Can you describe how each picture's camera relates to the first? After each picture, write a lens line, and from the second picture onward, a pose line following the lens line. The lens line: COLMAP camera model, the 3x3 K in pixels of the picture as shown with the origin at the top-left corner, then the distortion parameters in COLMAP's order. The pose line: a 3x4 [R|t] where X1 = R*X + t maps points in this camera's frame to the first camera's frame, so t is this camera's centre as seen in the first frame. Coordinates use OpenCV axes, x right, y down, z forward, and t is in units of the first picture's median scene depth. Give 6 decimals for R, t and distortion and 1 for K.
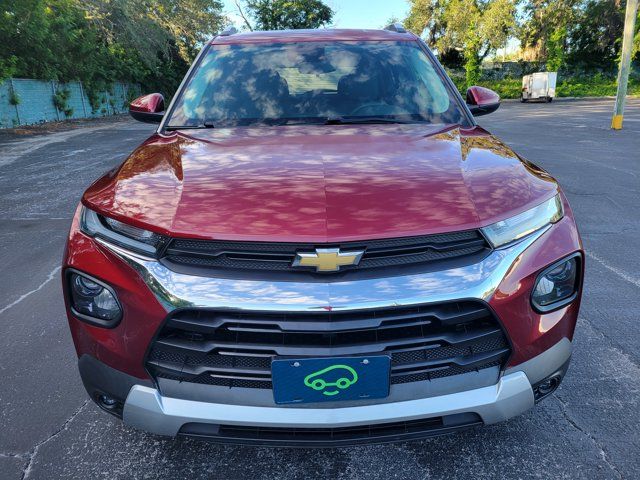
lens RADIAL K [[536.9, 0, 319.0], [0, 536.9, 241.2], [0, 0, 1]] dist [0.006195, 0.038633]
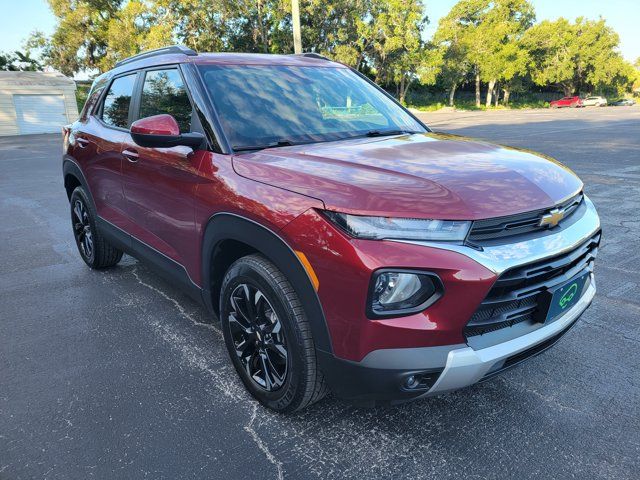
lens RADIAL K [[536.9, 0, 321.0], [0, 536.9, 239.0], [0, 0, 1]] dist [0.006195, 0.038633]
pose [[0.748141, -0.161736, 0.643527, -0.157379], [0.186702, 0.981966, 0.029742, -0.007897], [-0.636732, 0.097897, 0.764846, 0.031003]]
